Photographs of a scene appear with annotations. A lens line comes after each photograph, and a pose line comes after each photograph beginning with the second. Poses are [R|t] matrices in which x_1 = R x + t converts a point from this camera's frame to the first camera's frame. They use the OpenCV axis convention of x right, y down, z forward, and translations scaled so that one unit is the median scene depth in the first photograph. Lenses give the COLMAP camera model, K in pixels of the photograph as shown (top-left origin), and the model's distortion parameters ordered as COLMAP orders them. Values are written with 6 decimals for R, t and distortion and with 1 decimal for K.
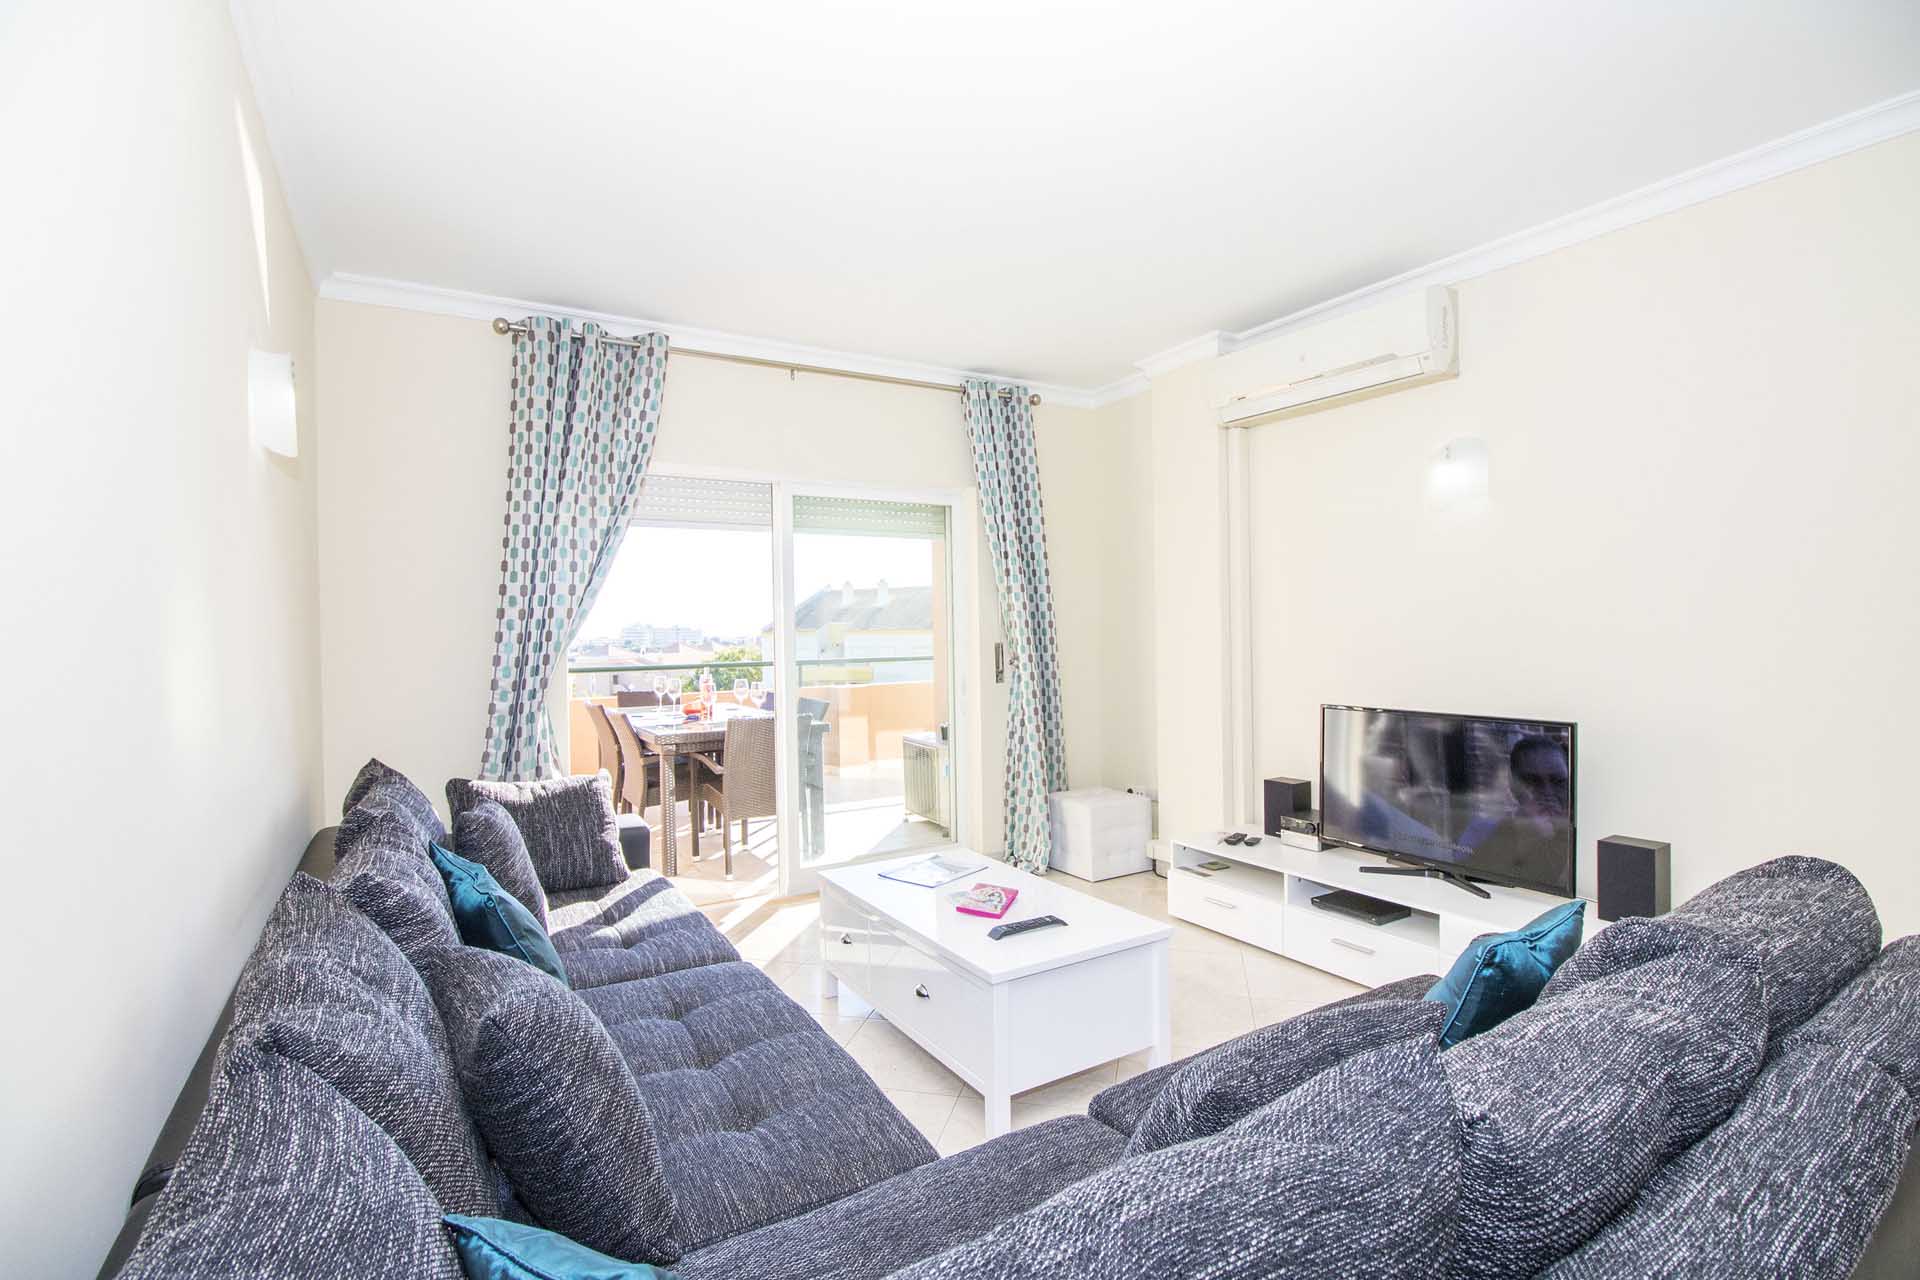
lens RADIAL K [[890.1, 0, 966.7], [0, 890.1, 625.6], [0, 0, 1]] dist [-0.018062, -0.000628]
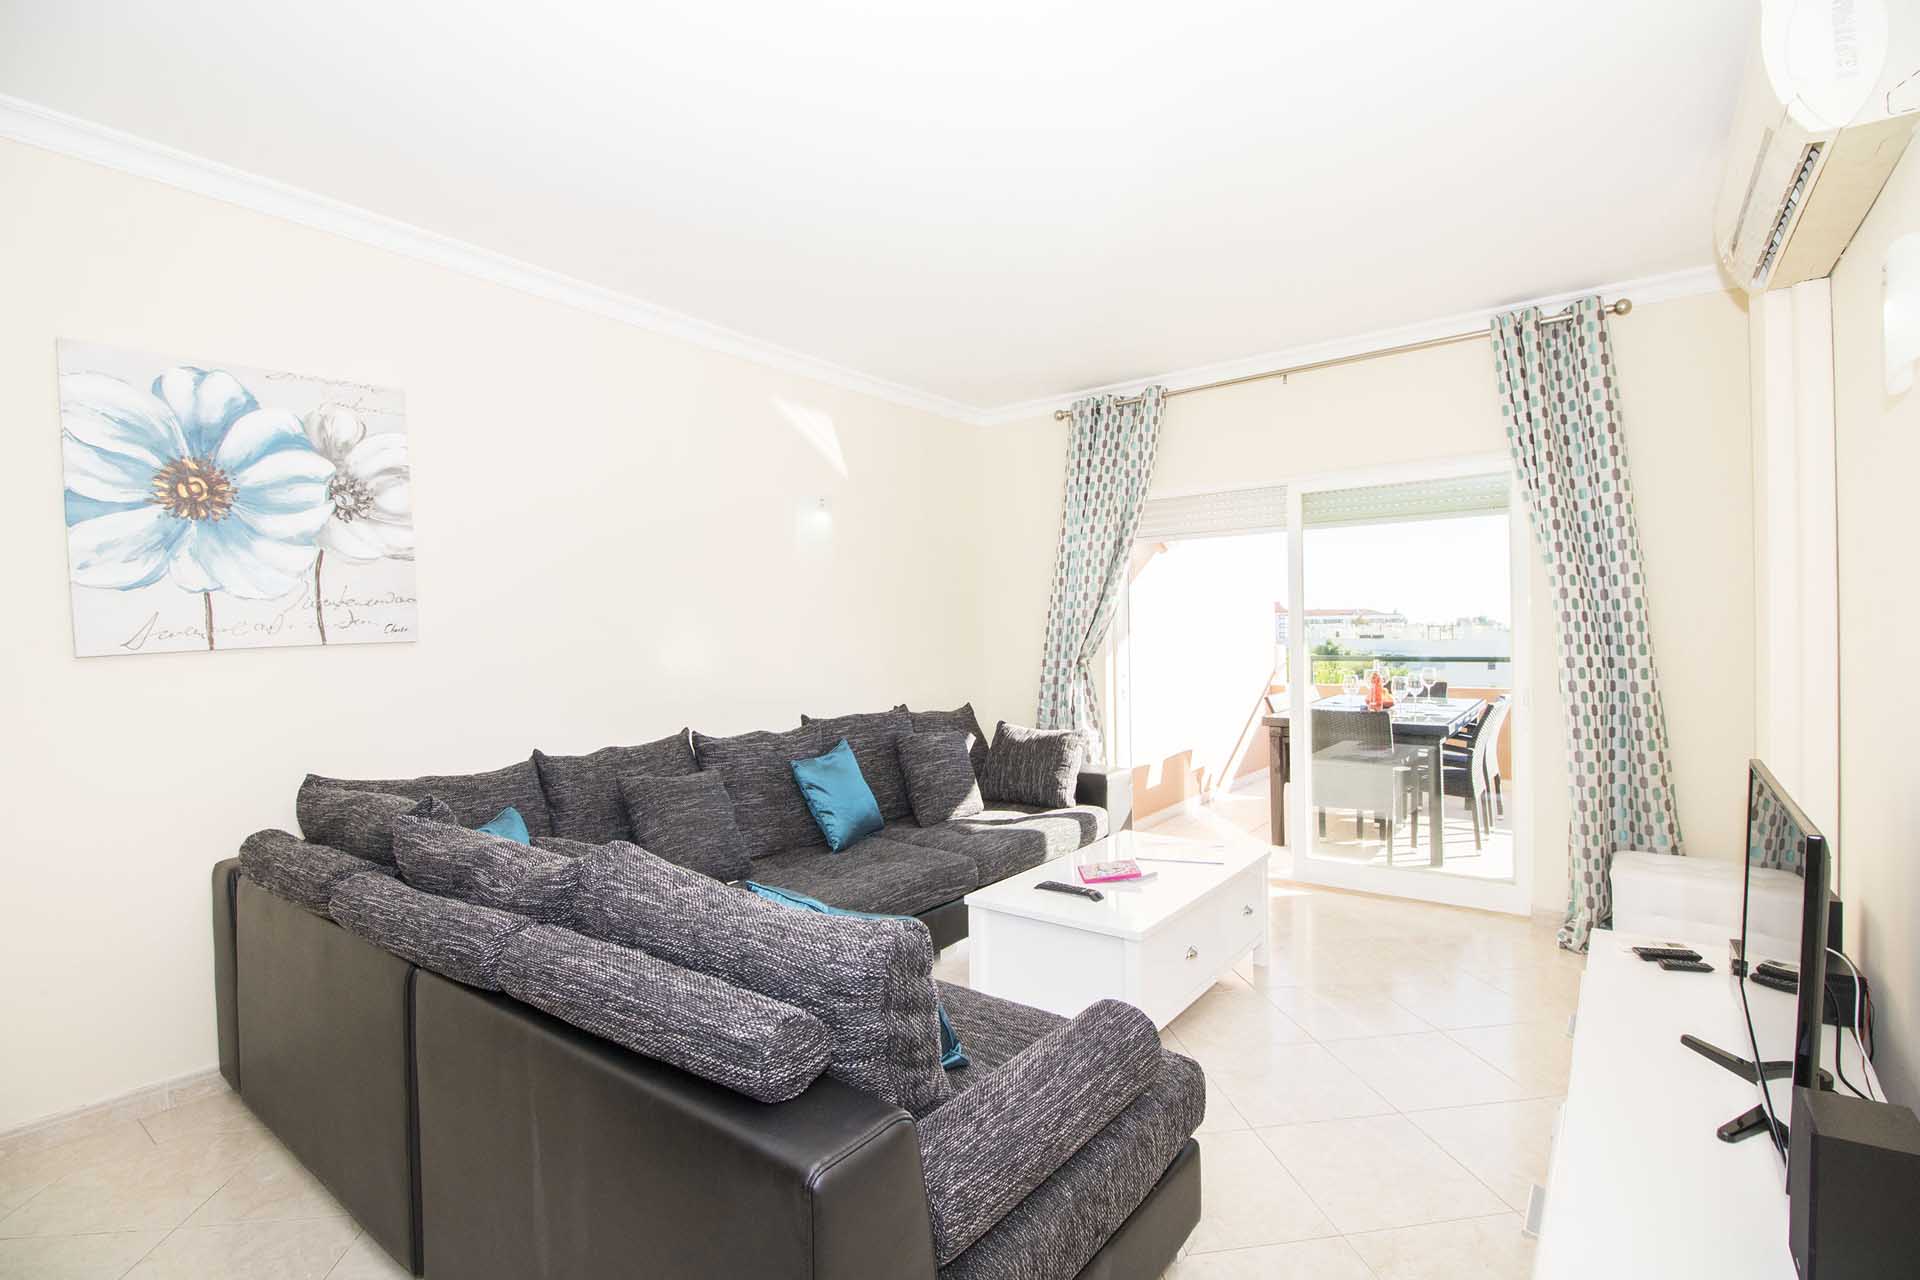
lens RADIAL K [[890.1, 0, 962.1], [0, 890.1, 639.1], [0, 0, 1]] dist [-0.018062, -0.000628]
pose [[0.352494, 0.004031, -0.935805, 0.644939], [-0.000145, 0.999991, 0.004253, 0.016748], [0.935814, -0.001364, 0.352491, 0.280902]]
